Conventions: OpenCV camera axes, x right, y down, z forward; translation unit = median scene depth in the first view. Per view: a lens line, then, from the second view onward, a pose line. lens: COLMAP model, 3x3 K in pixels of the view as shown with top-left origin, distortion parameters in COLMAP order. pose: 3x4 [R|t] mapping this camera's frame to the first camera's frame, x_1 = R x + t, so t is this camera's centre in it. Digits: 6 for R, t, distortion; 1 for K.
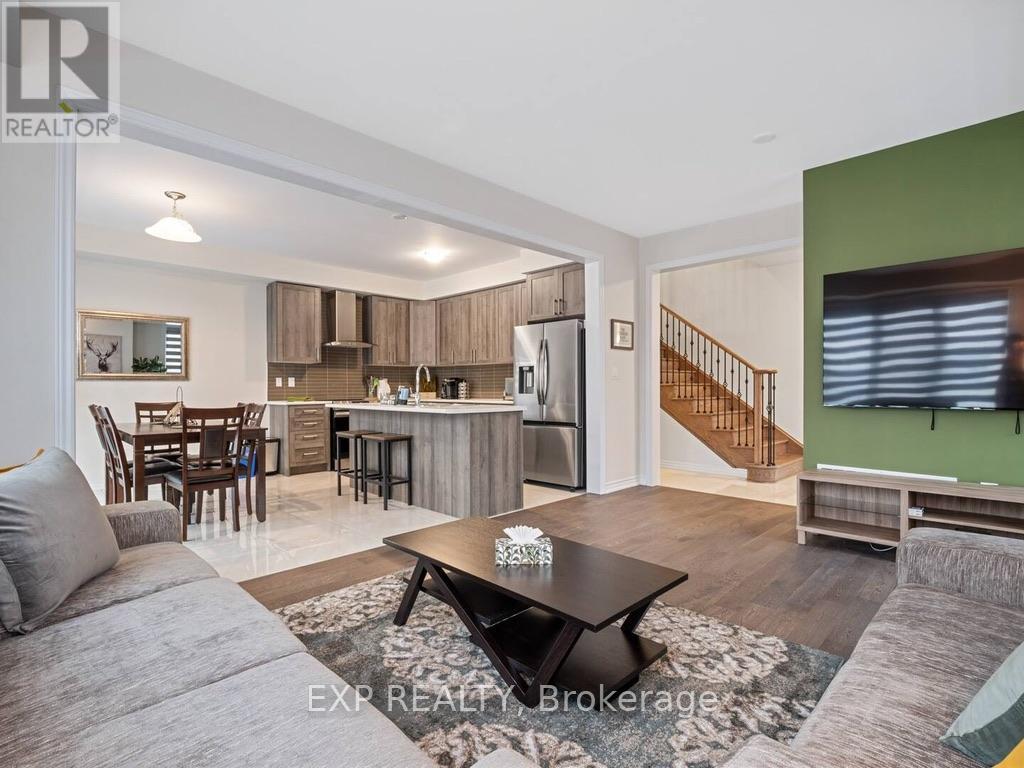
lens RADIAL K [[502.9, 0, 505.3], [0, 502.9, 386.0], [0, 0, 1]] dist [-0.019264, -0.000966]
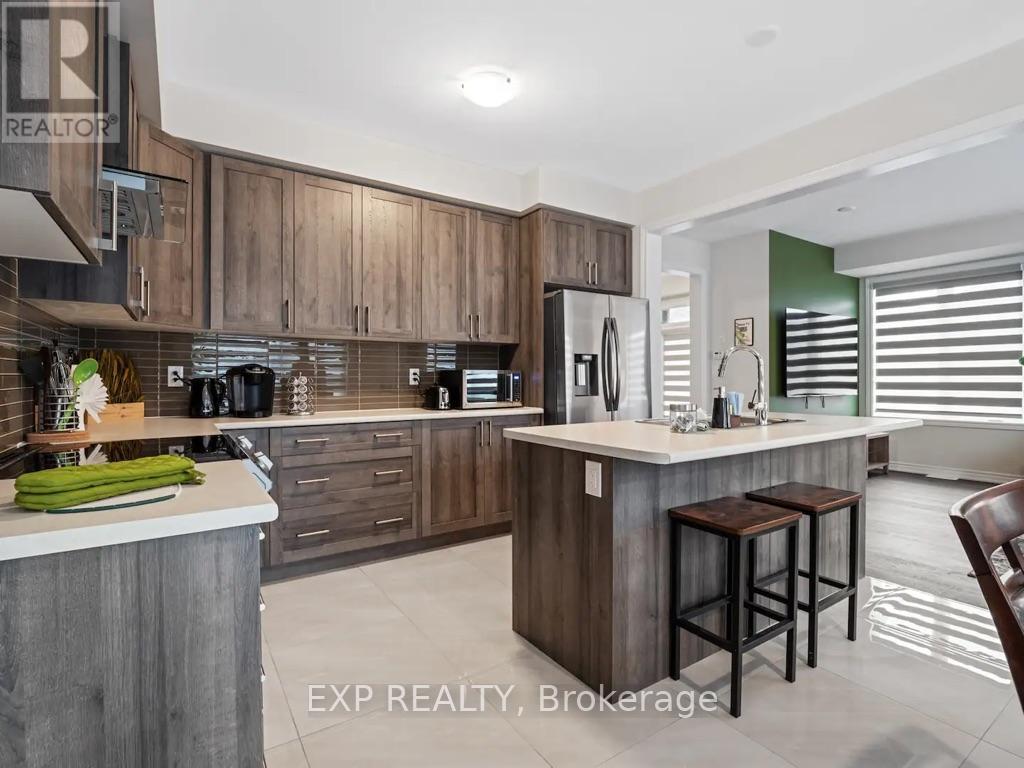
lens RADIAL K [[499.9, 0, 508.3], [0, 499.9, 378.7], [0, 0, 1]] dist [-0.000880, -0.000588]
pose [[0.196452, 0.001582, 0.980512, -0.554617], [-0.003941, 0.999992, -0.000824, -0.005944], [-0.980505, -0.003703, 0.196457, 0.872125]]
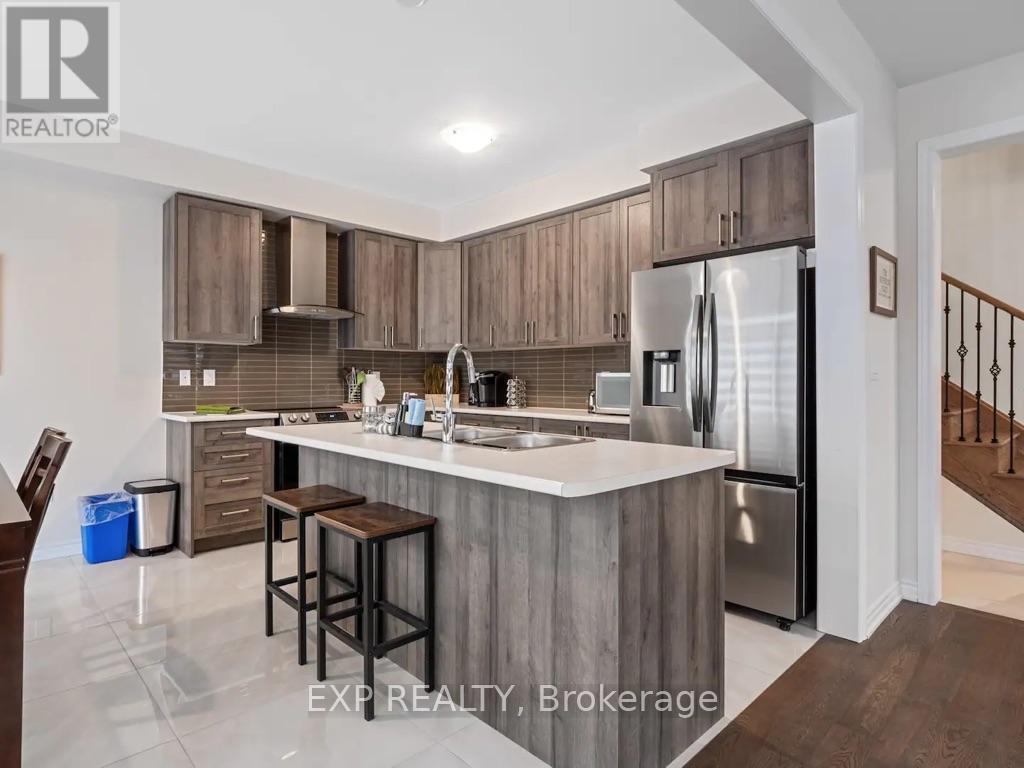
lens RADIAL K [[568.8, 0, 508.4], [0, 568.8, 372.6], [0, 0, 1]] dist [-0.000315, -0.000264]
pose [[0.999912, 0.005138, -0.012206, -0.090221], [-0.005217, 0.999966, -0.006410, -0.012189], [0.012173, 0.006473, 0.999905, 0.397475]]
